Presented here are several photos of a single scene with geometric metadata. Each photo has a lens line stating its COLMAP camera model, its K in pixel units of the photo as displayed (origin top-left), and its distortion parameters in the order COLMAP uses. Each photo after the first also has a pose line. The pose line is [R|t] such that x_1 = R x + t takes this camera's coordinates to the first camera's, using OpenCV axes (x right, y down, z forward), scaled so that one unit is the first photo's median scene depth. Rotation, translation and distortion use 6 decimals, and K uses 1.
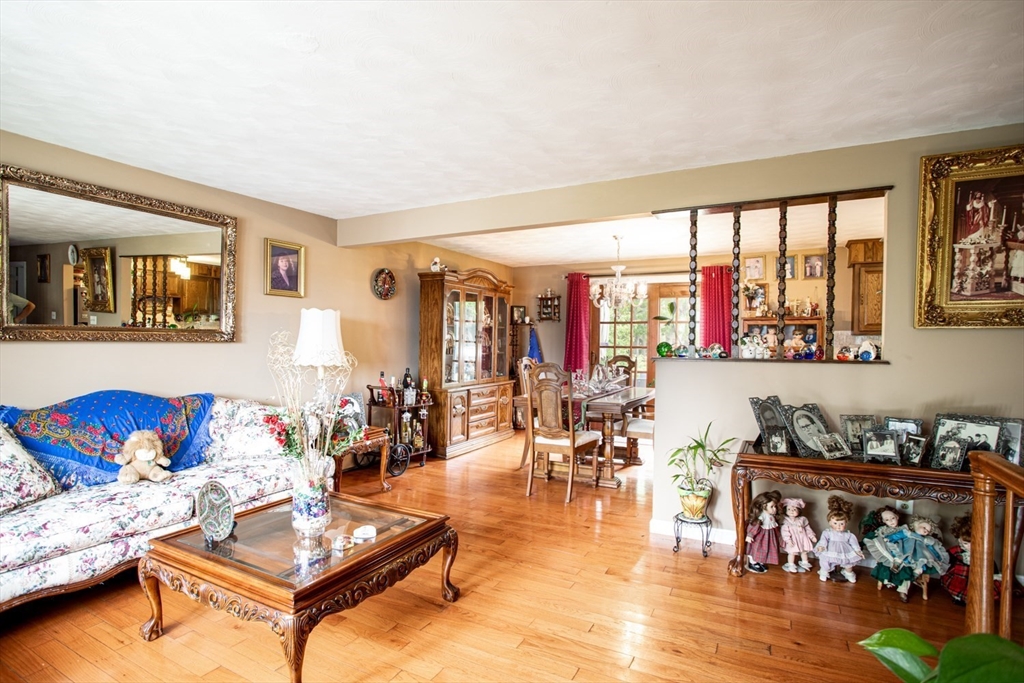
lens RADIAL K [[509.1, 0, 507.4], [0, 509.1, 340.2], [0, 0, 1]] dist [-0.053275, 0.018302]
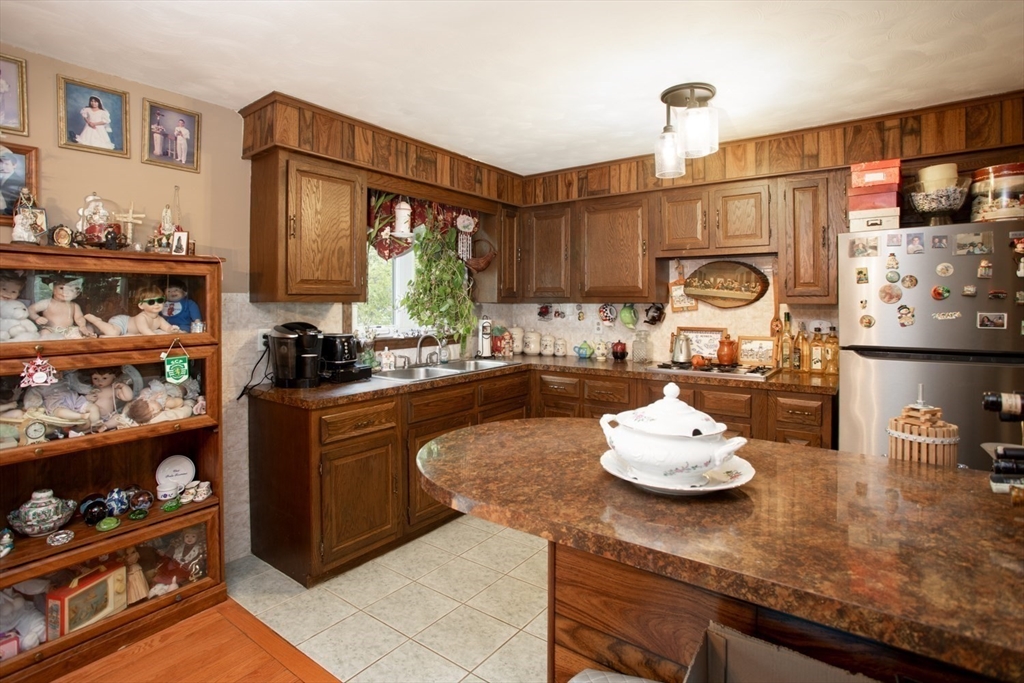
lens RADIAL K [[509.1, 0, 503.2], [0, 509.1, 300.2], [0, 0, 1]] dist [-0.053275, 0.018302]
pose [[0.140153, -0.005967, 0.990112, 0.272439], [0.003005, 0.999980, 0.005601, -0.015542], [-0.990125, 0.002191, 0.140169, 0.742222]]
